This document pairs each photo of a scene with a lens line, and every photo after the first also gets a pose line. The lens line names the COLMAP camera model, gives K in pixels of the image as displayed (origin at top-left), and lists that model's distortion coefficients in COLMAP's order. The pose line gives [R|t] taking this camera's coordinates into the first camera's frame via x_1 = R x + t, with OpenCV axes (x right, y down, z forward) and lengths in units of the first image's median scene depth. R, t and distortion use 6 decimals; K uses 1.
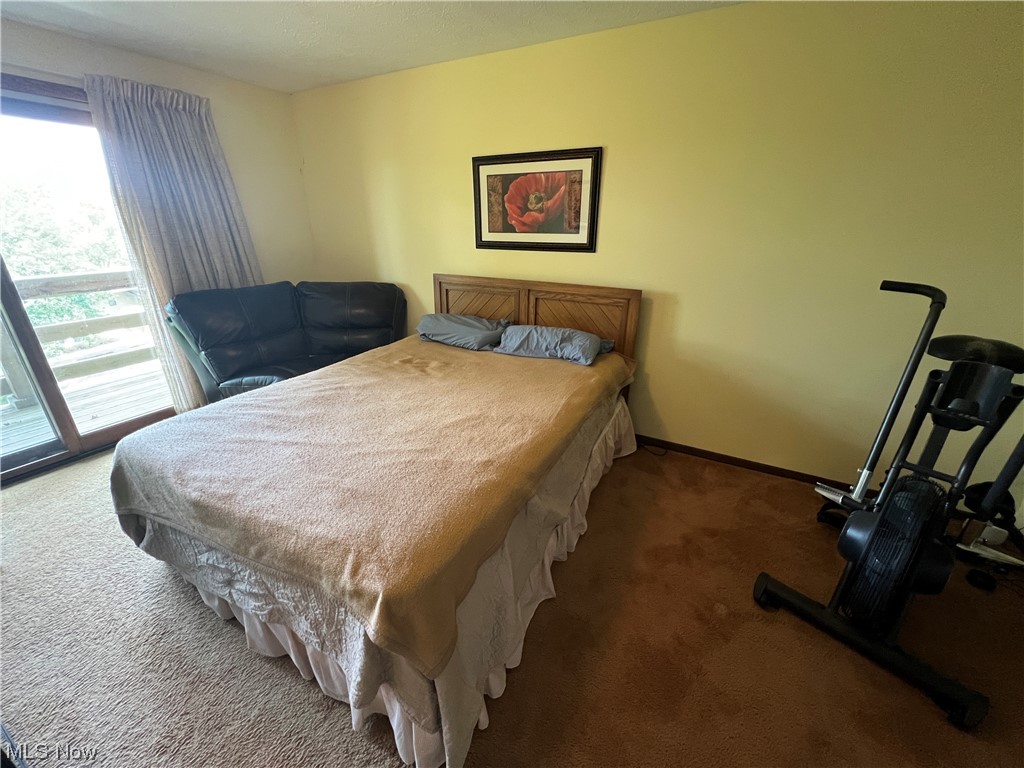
lens RADIAL K [[412.4, 0, 512.0], [0, 412.4, 384.0], [0, 0, 1]] dist [0.000348, 0.000089]
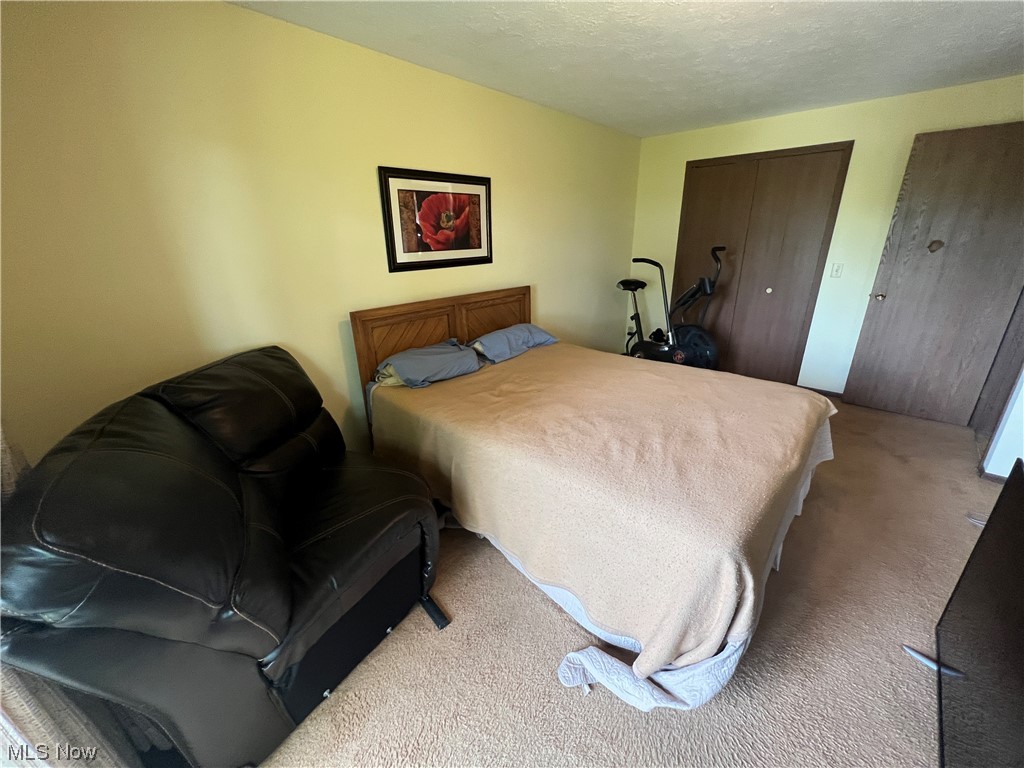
lens RADIAL K [[408.4, 0, 510.5], [0, 408.4, 383.1], [0, 0, 1]] dist [-0.000382, -0.000099]
pose [[0.250225, -0.339685, 0.906643, -0.950149], [0.377498, 0.896550, 0.231717, -0.248738], [-0.891562, 0.284274, 0.352570, 0.603124]]
